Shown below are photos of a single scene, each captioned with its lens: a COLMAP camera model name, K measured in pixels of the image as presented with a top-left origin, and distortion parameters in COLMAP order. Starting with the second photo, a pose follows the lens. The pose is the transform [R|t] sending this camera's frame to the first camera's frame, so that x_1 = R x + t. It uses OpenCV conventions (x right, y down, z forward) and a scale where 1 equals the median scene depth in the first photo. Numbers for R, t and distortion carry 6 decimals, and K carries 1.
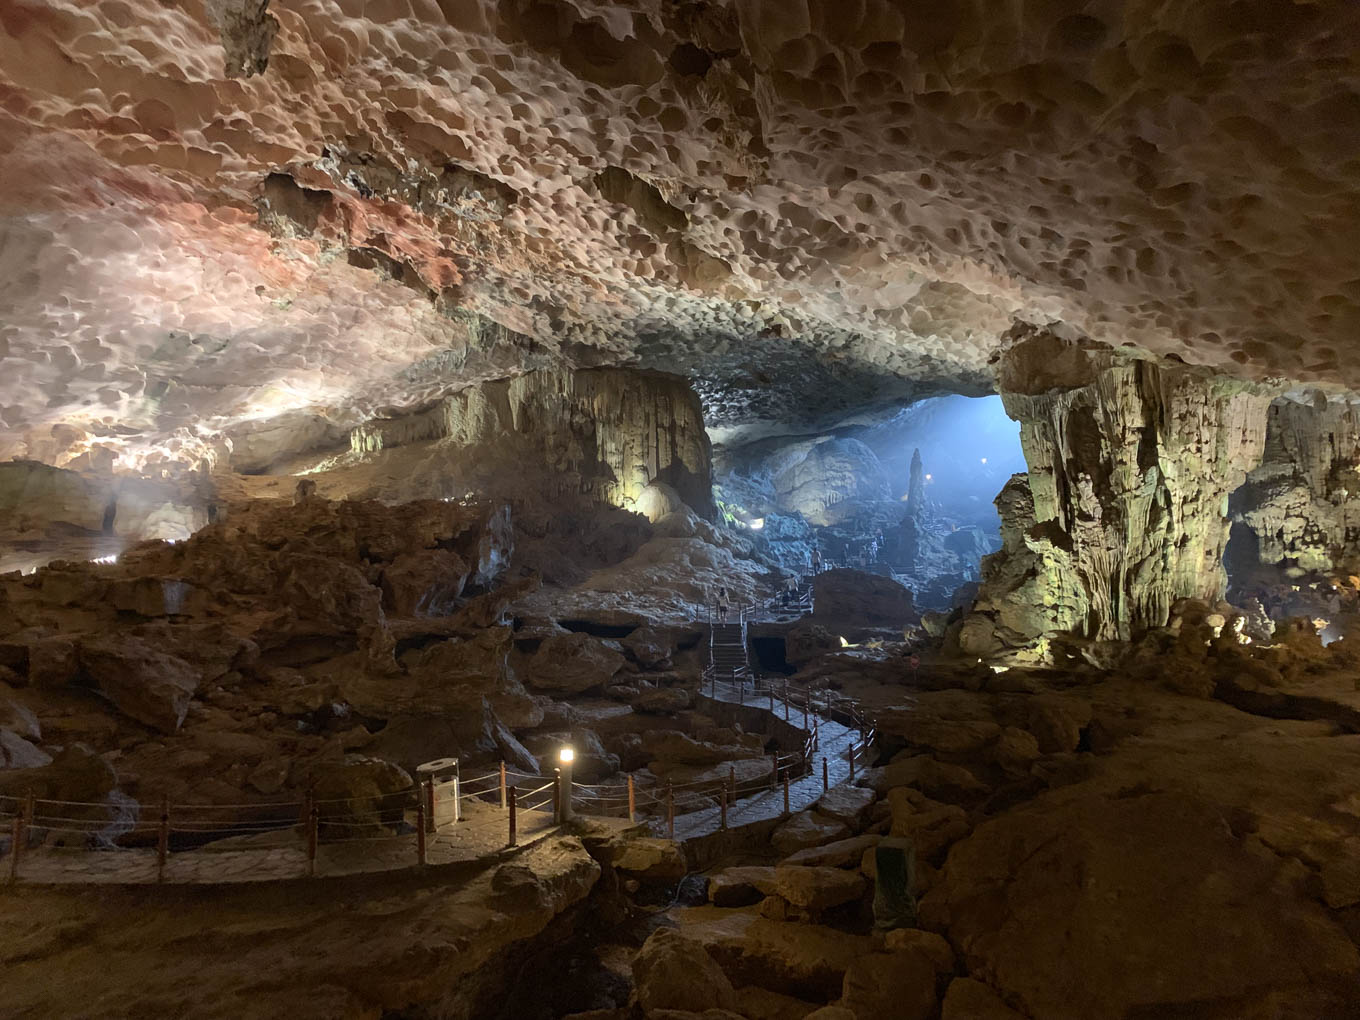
lens RADIAL K [[999.6, 0, 680.0], [0, 999.6, 510.0], [0, 0, 1]] dist [0.033844, -0.095530]
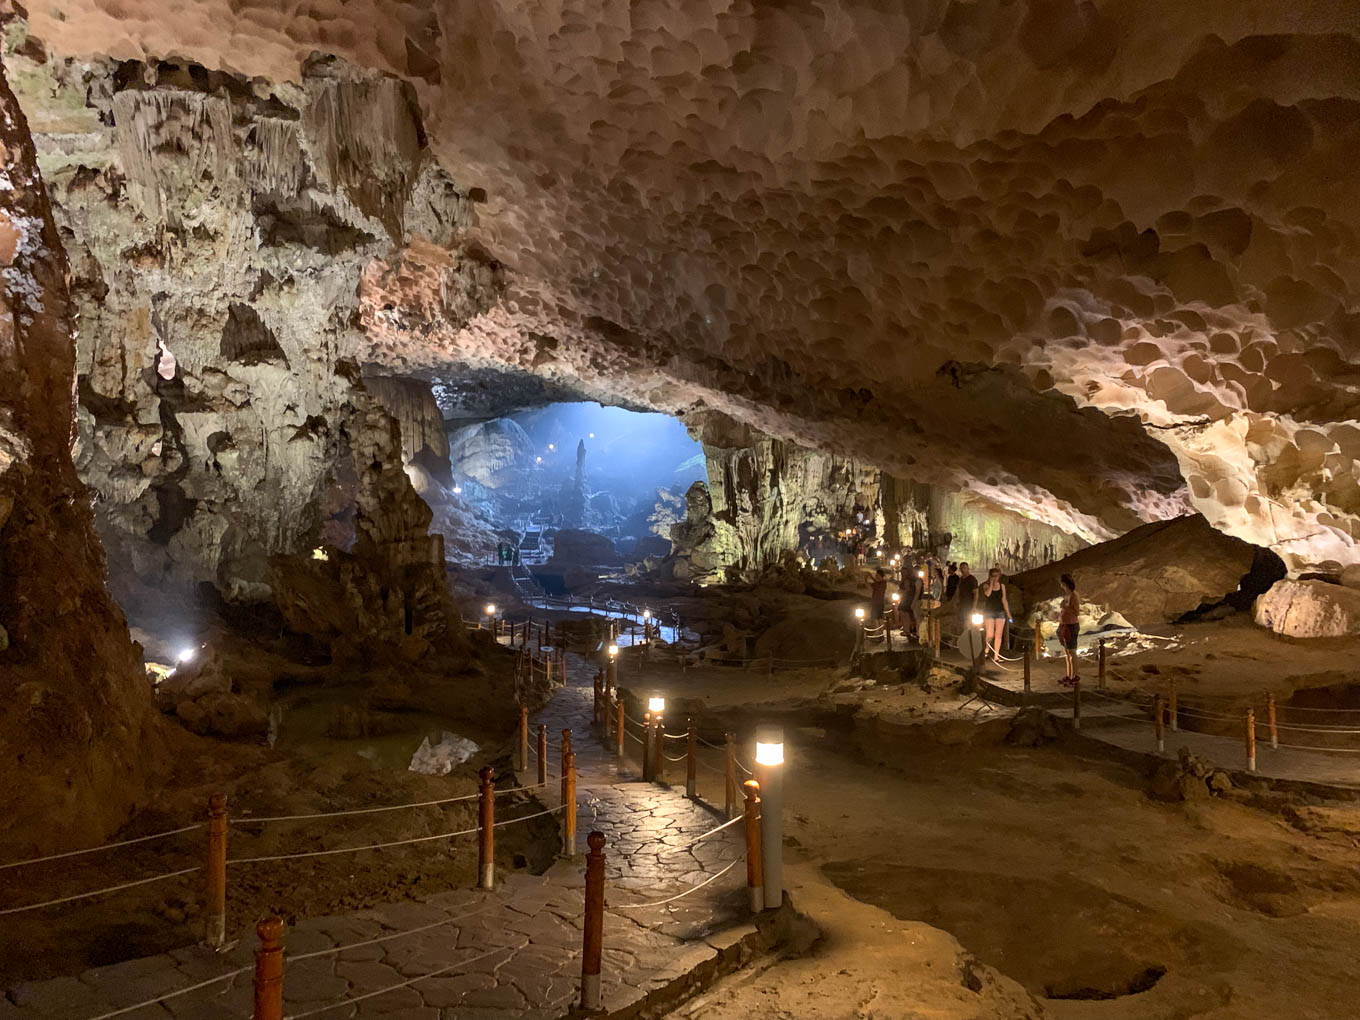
lens RADIAL K [[999.6, 0, 680.0], [0, 999.6, 510.0], [0, 0, 1]] dist [0.033844, -0.095530]
pose [[0.889483, 0.000761, 0.456968, -0.618716], [-0.031167, 0.997771, 0.059004, -0.105314], [-0.455905, -0.066726, 0.887524, -0.719513]]
